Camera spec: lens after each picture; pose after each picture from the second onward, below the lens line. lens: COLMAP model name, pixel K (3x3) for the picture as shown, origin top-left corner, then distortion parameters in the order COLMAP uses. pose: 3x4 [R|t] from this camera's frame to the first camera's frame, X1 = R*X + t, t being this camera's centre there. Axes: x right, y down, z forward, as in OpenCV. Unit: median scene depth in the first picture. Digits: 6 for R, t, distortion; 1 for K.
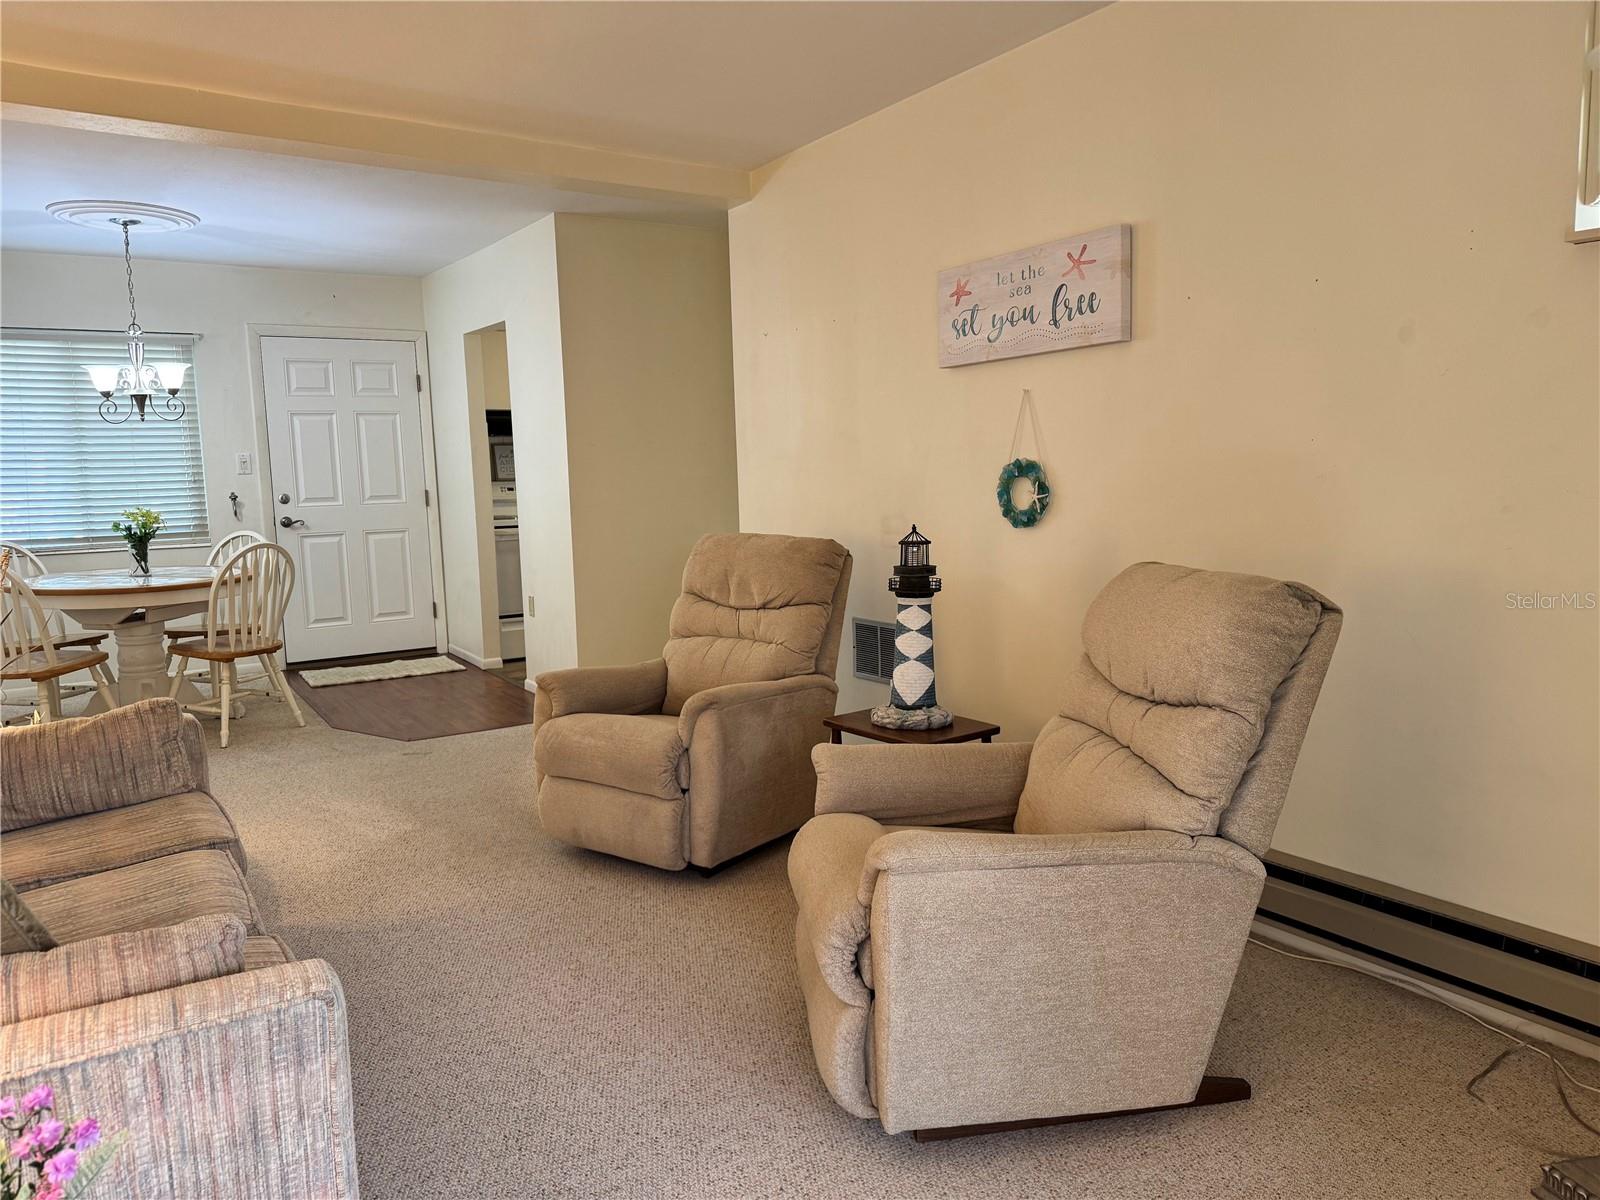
lens RADIAL K [[1126.0, 0, 846.4], [0, 1126.0, 600.7], [0, 0, 1]] dist [-0.044389, 0.032129]
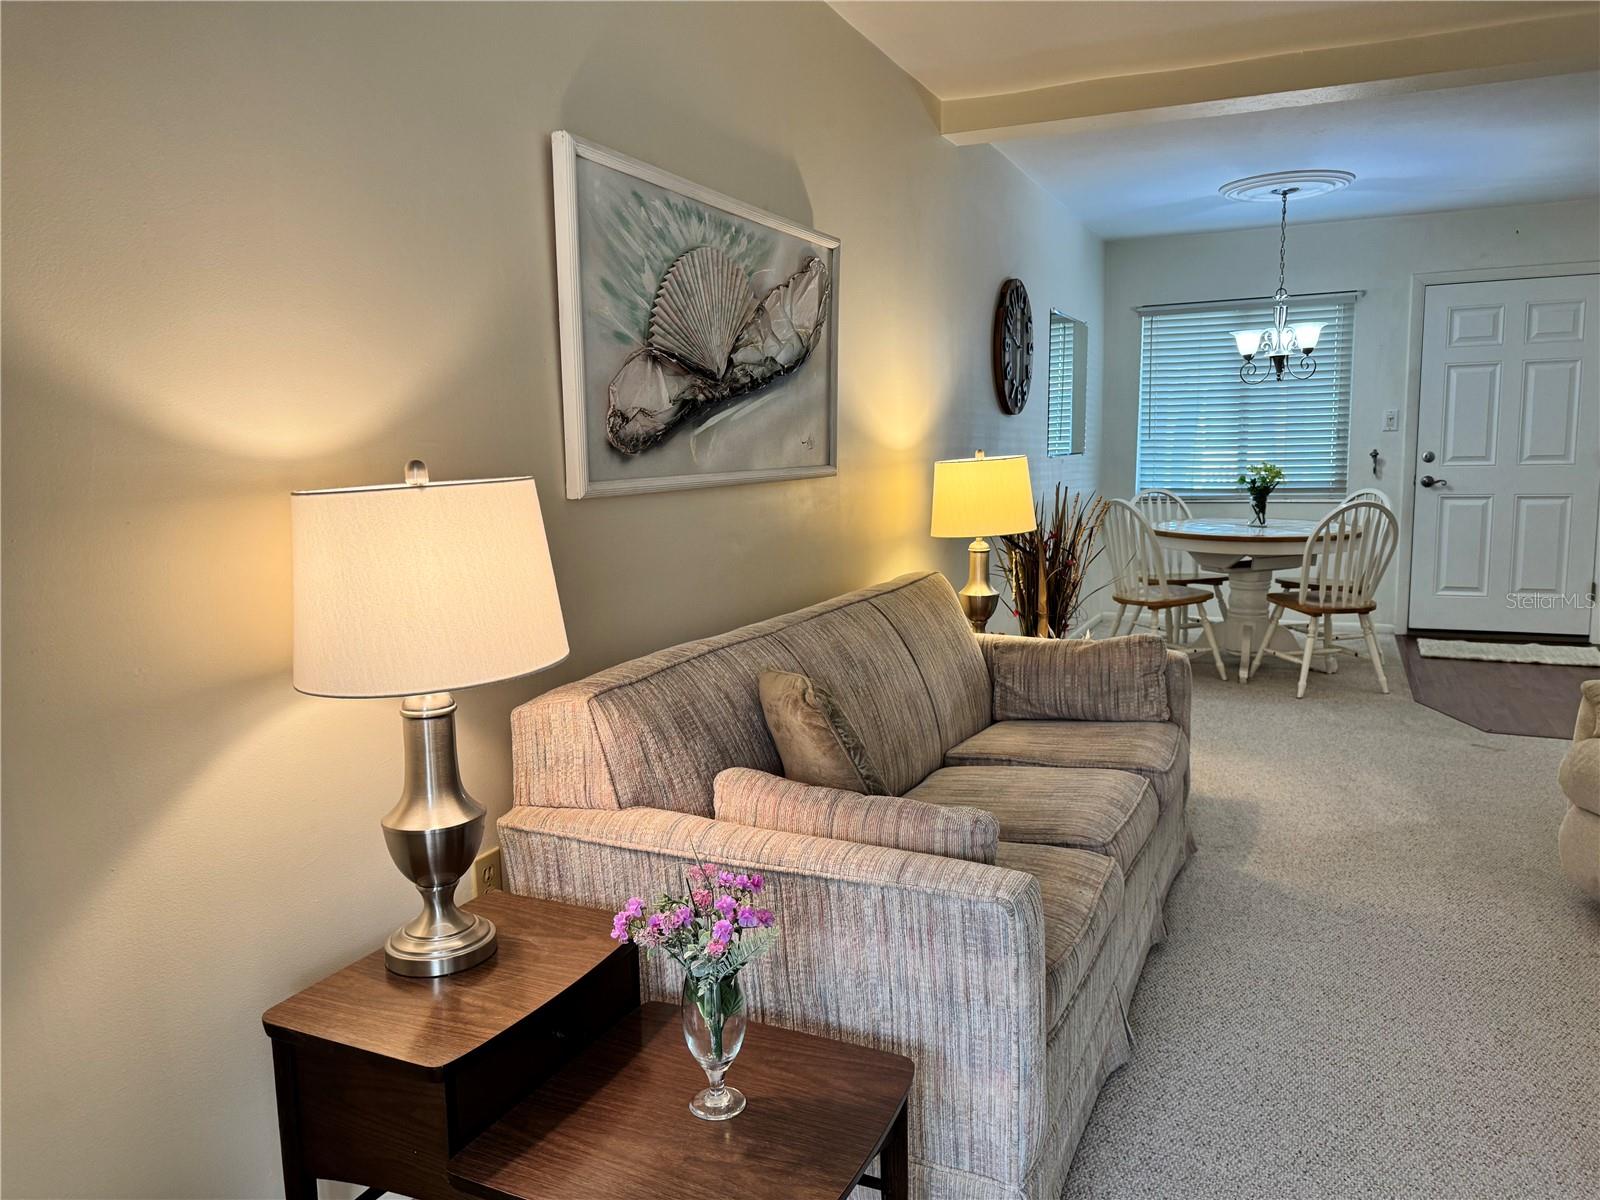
lens RADIAL K [[1122.9, 0, 800.0], [0, 1122.9, 600.0], [0, 0, 1]] dist [0.082625, -0.108492]
pose [[0.510374, 0.125736, -0.850711, 0.088161], [-0.095876, 0.991406, 0.089011, -0.007330], [0.854591, 0.036133, 0.518043, 0.055222]]
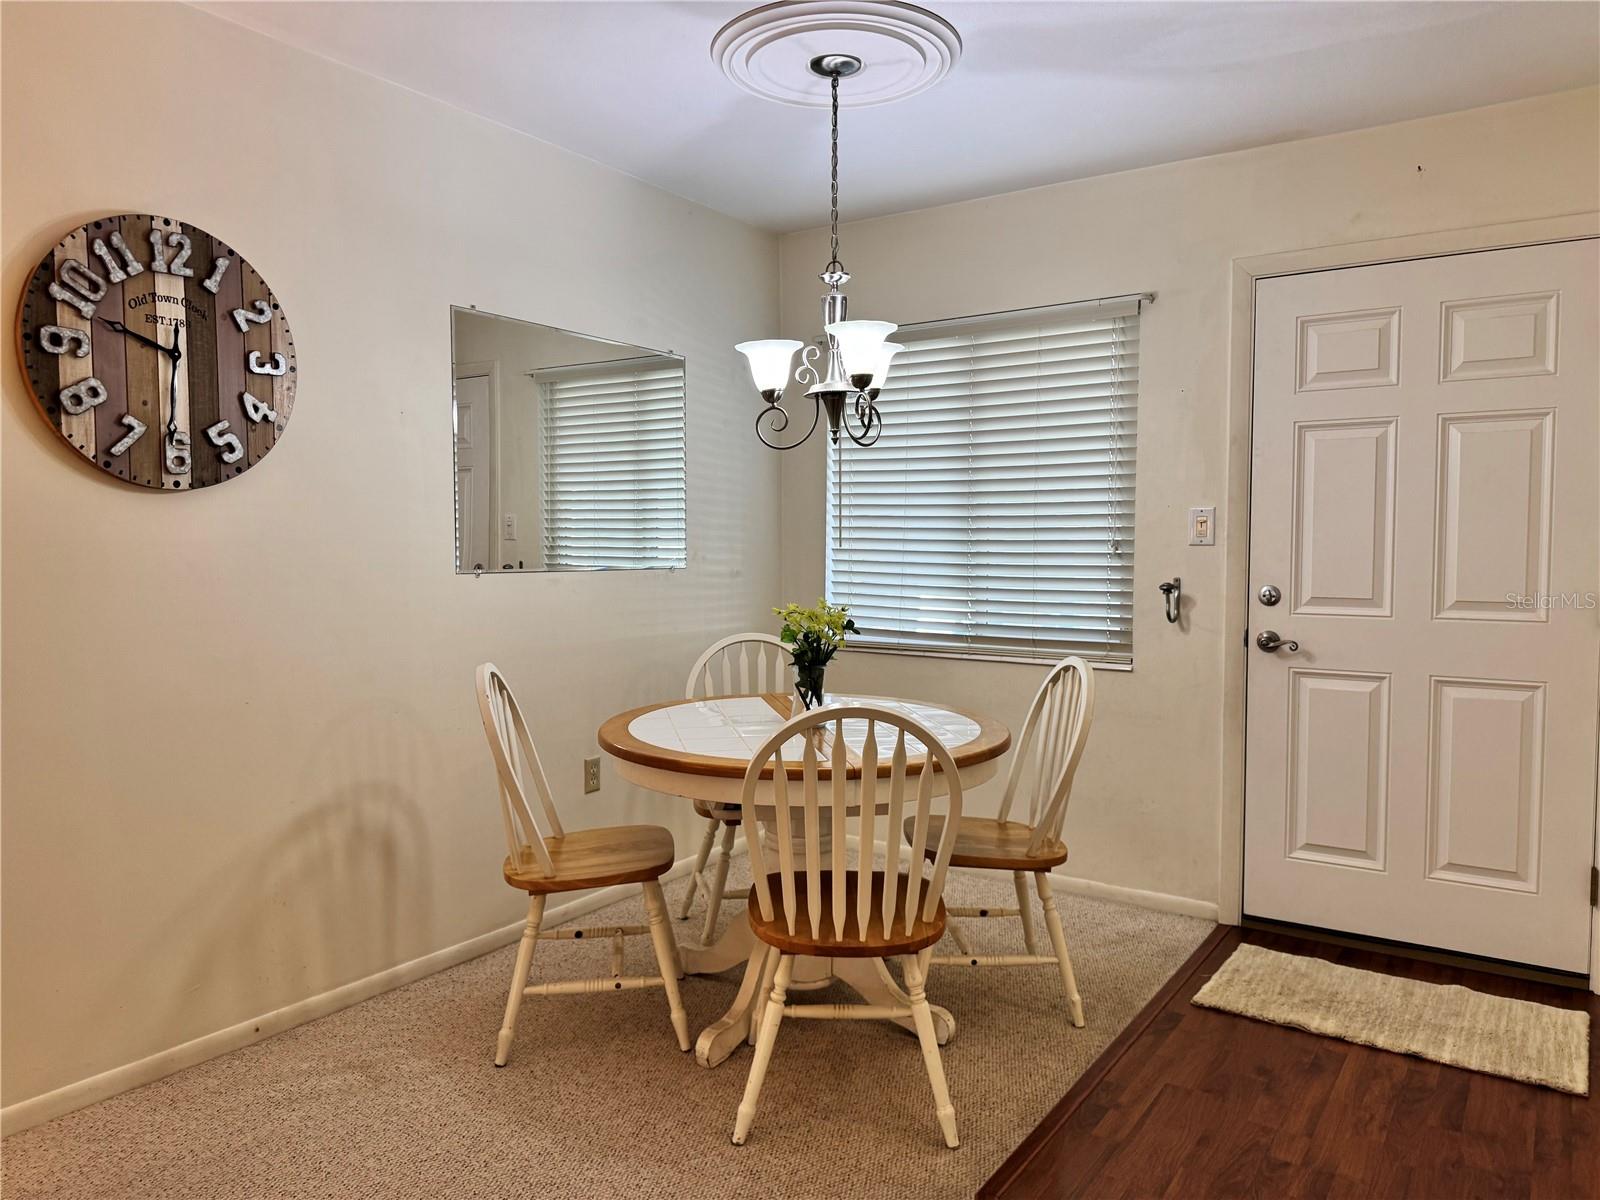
lens RADIAL K [[1122.9, 0, 800.0], [0, 1122.9, 600.0], [0, 0, 1]] dist [0.082625, -0.108492]
pose [[0.359701, 0.067315, -0.930636, -0.133827], [-0.124905, 0.991891, 0.023468, -0.100587], [0.924669, 0.107800, 0.365193, 0.823873]]
